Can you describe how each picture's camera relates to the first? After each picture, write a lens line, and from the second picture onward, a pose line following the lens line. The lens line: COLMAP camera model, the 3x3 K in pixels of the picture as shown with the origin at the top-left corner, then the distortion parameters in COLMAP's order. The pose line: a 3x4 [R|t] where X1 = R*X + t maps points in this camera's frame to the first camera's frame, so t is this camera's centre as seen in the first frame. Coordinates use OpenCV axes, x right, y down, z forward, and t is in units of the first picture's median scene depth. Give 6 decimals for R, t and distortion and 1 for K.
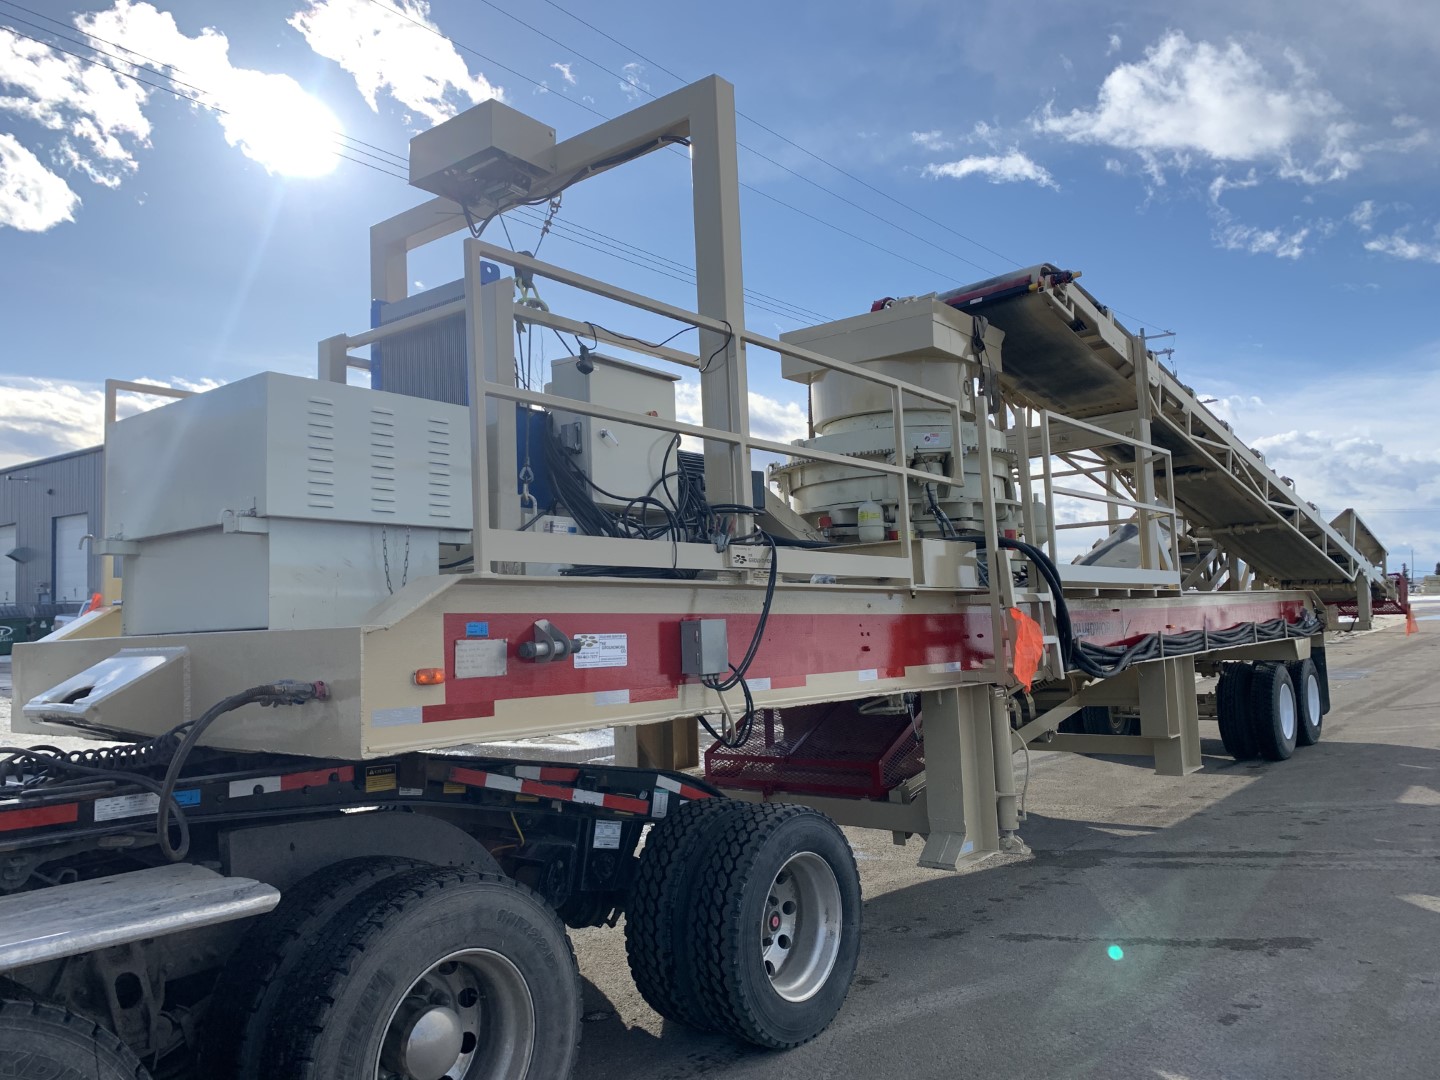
lens RADIAL K [[1092.5, 0, 723.0], [0, 1092.5, 521.3], [0, 0, 1]] dist [0.065413, -0.075385]
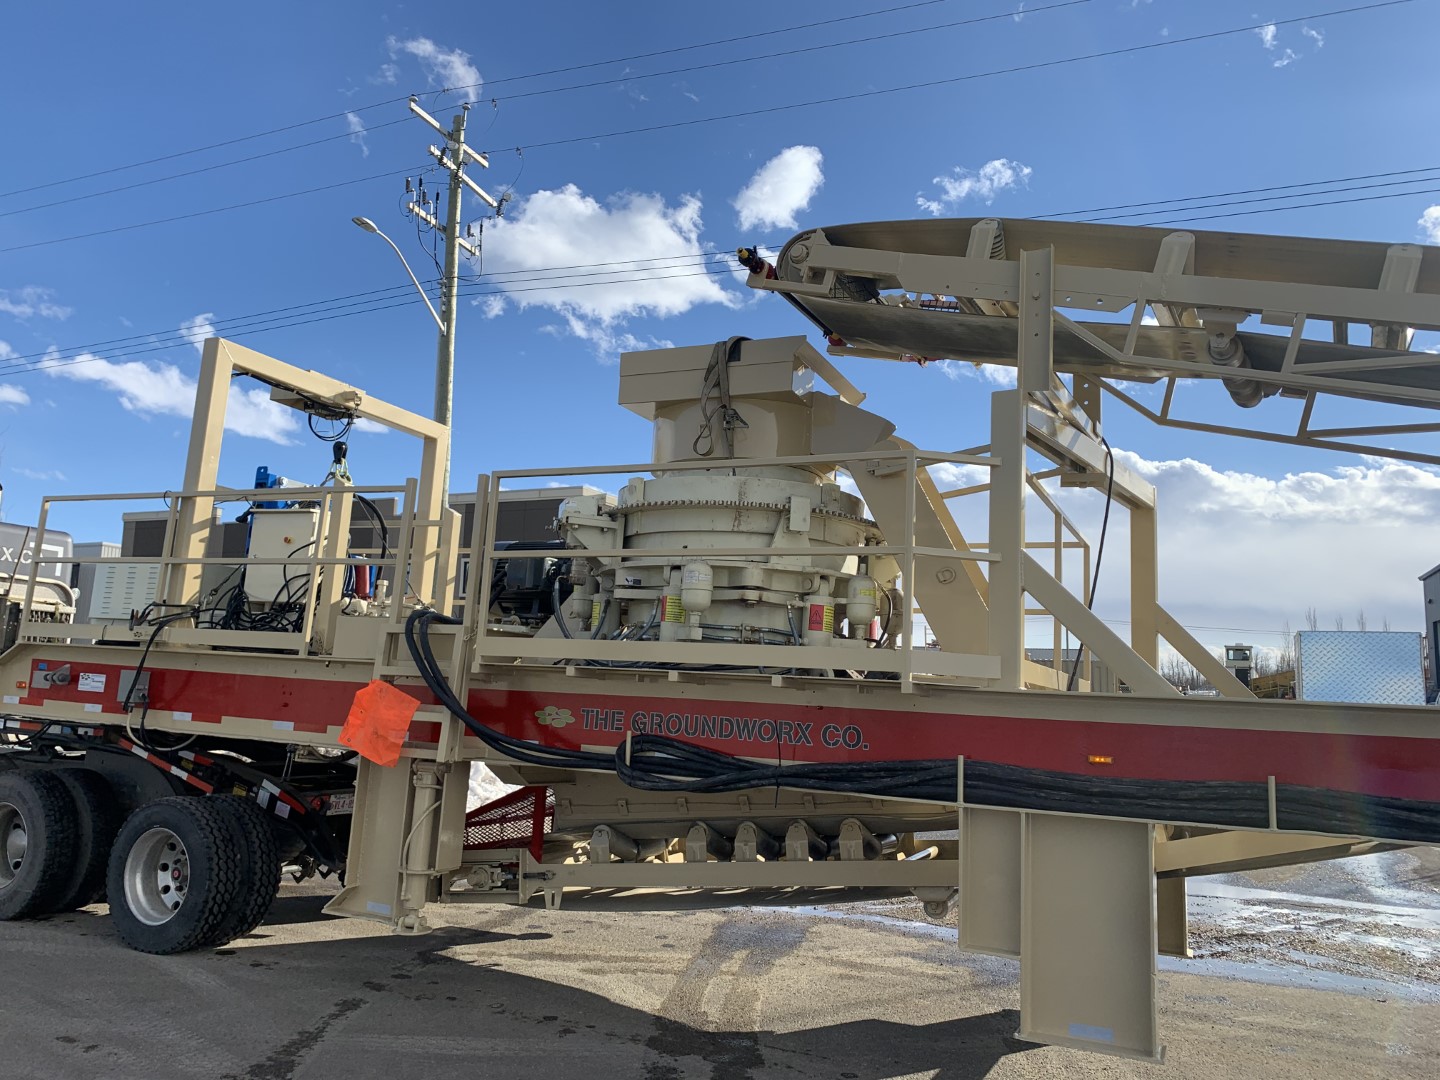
lens RADIAL K [[1092.5, 0, 723.0], [0, 1092.5, 521.3], [0, 0, 1]] dist [0.065413, -0.075385]
pose [[0.262006, -0.110321, -0.958740, 2.049029], [0.020893, 0.993860, -0.108653, 0.068758], [0.964840, 0.008437, 0.262703, 1.523684]]
